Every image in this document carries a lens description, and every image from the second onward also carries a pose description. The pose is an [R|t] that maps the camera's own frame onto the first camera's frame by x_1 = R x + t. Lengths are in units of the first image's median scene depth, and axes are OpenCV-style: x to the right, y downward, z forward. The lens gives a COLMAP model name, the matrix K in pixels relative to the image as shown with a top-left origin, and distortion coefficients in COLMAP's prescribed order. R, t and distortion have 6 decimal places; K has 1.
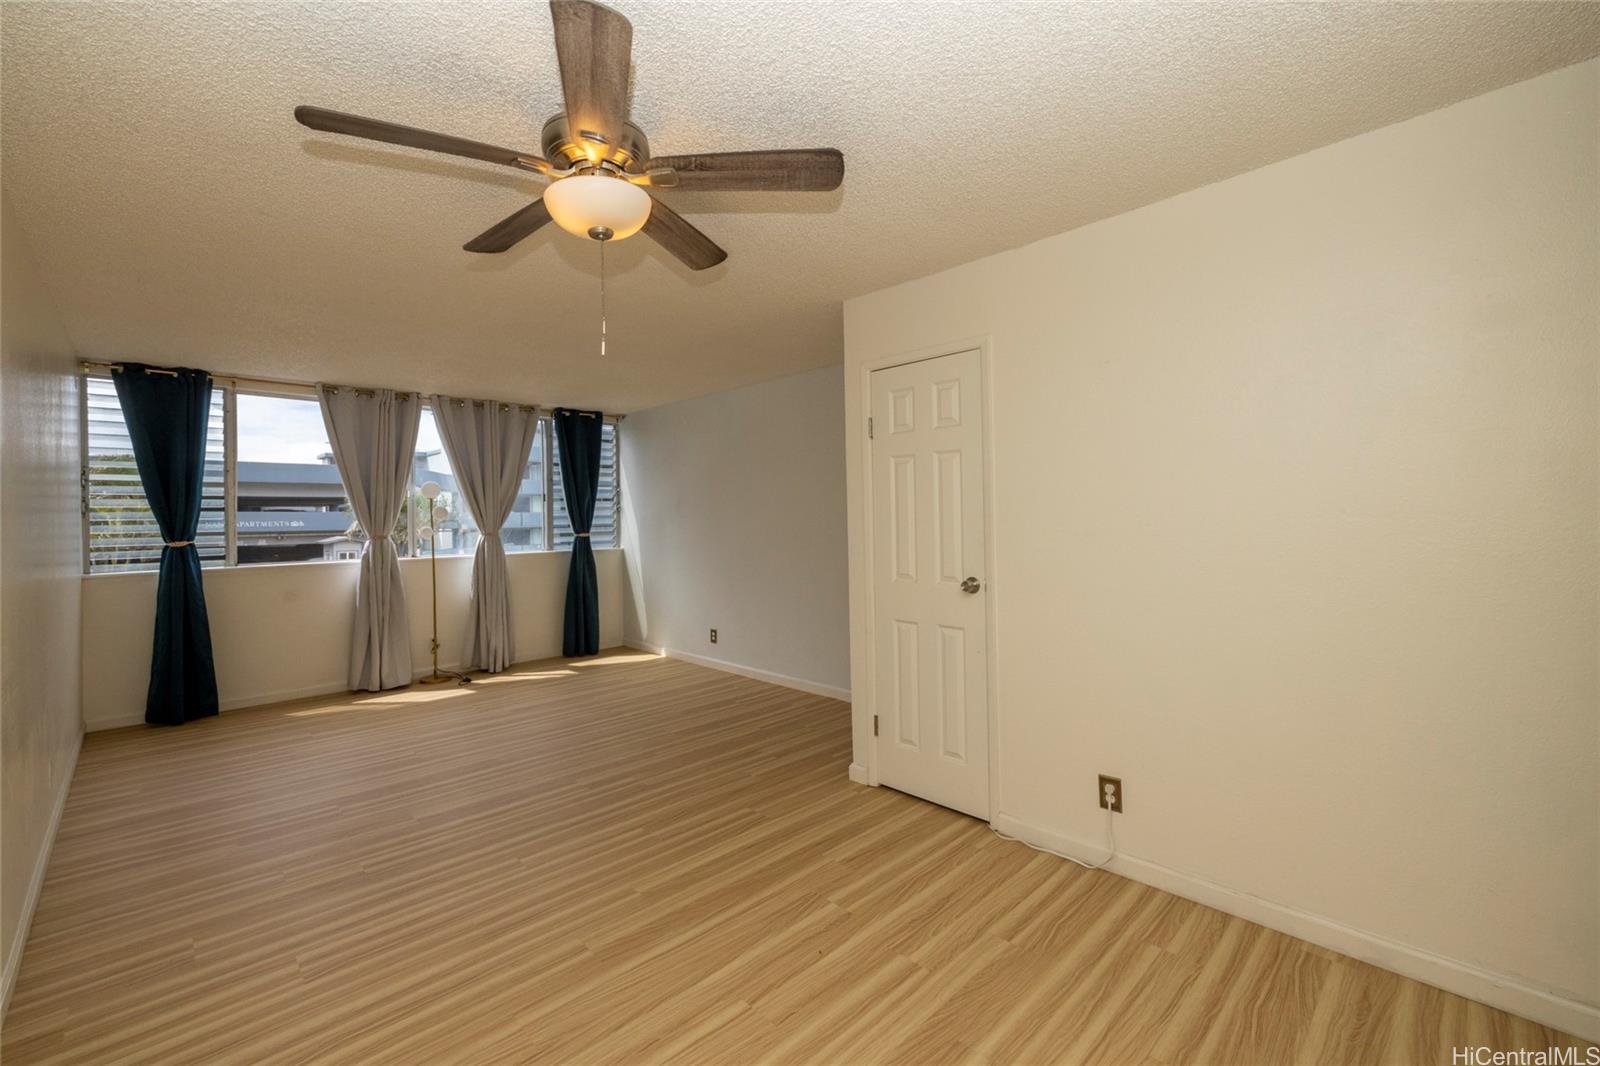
lens RADIAL K [[664.8, 0, 792.8], [0, 664.8, 517.4], [0, 0, 1]] dist [0.000638, 0.000153]
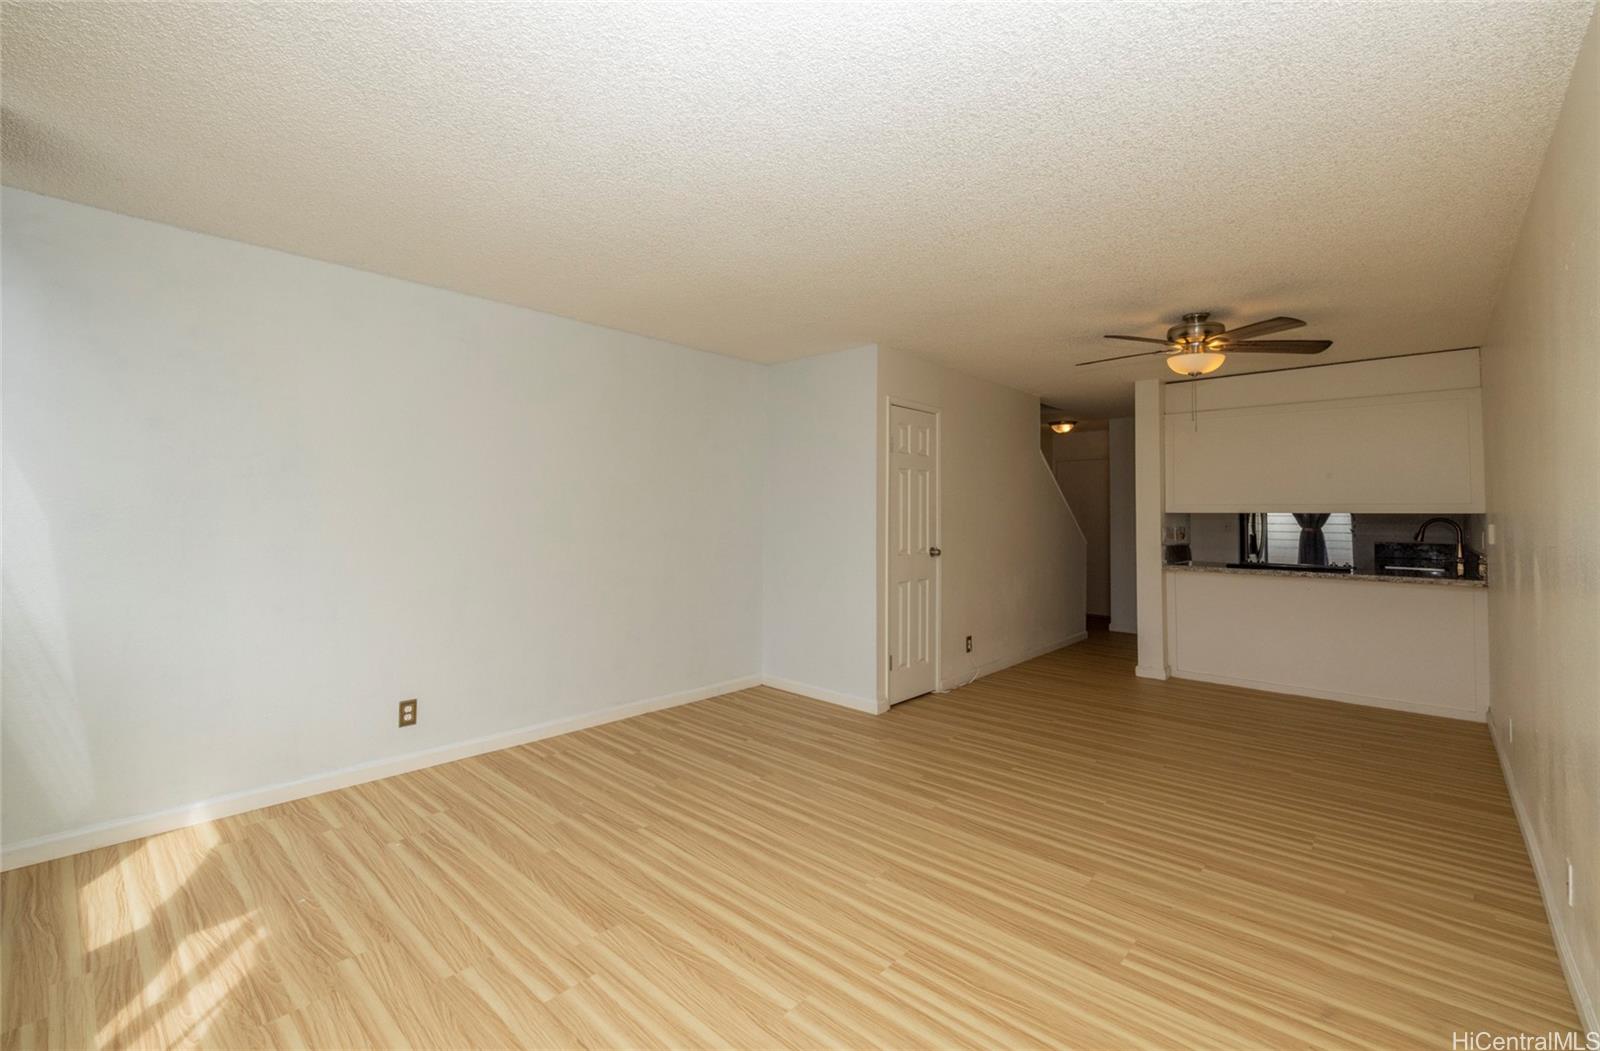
lens RADIAL K [[692.3, 0, 754.0], [0, 692.3, 518.2], [0, 0, 1]] dist [0.000385, 0.000075]
pose [[-0.027104, 0.009031, 0.999592, -0.872408], [-0.008951, 0.999917, -0.009277, 0.022535], [-0.999593, -0.009198, -0.027021, 0.899232]]
